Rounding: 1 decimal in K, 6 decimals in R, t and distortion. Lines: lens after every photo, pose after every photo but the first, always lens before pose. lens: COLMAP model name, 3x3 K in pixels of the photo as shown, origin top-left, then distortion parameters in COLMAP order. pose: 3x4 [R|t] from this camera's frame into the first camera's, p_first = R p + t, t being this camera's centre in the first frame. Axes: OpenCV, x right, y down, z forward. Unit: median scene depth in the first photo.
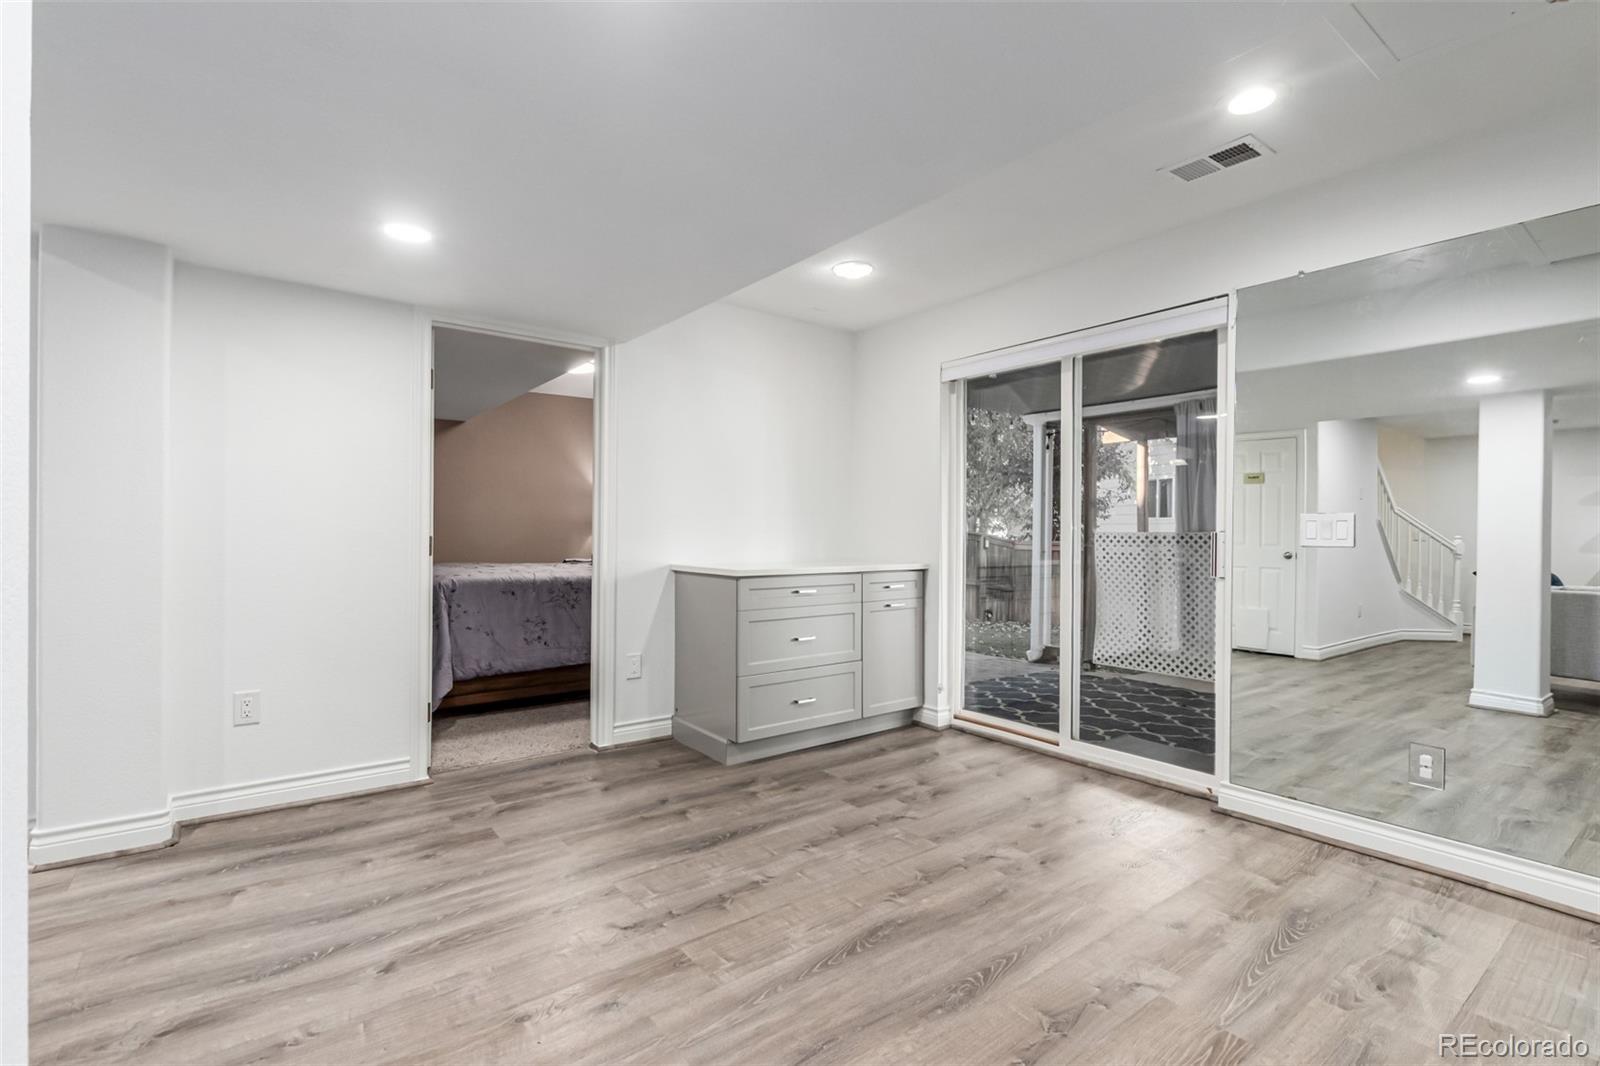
lens RADIAL K [[730.4, 0, 804.7], [0, 730.4, 534.6], [0, 0, 1]] dist [0.001901, -0.001660]
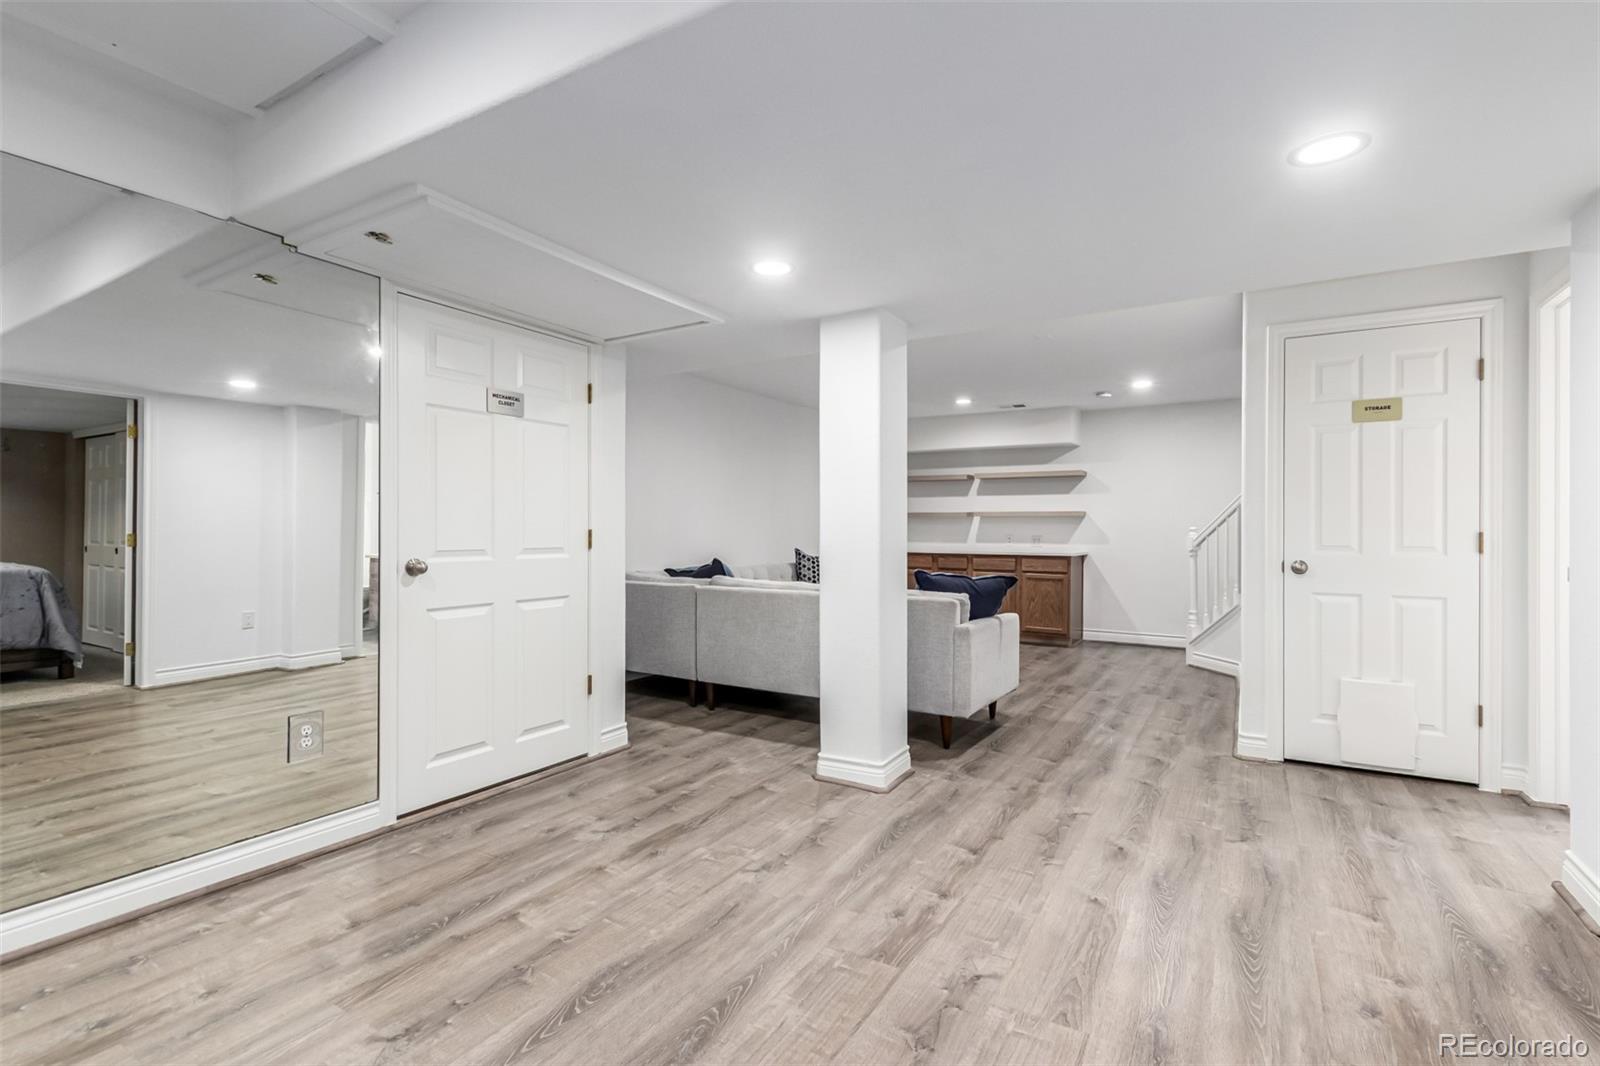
lens RADIAL K [[730.4, 0, 804.7], [0, 730.4, 534.6], [0, 0, 1]] dist [0.001901, -0.001660]
pose [[-0.931734, -0.009544, -0.363016, 0.359648], [-0.011013, 0.999937, 0.001978, -0.002269], [0.362974, 0.005841, -0.931781, 2.248116]]
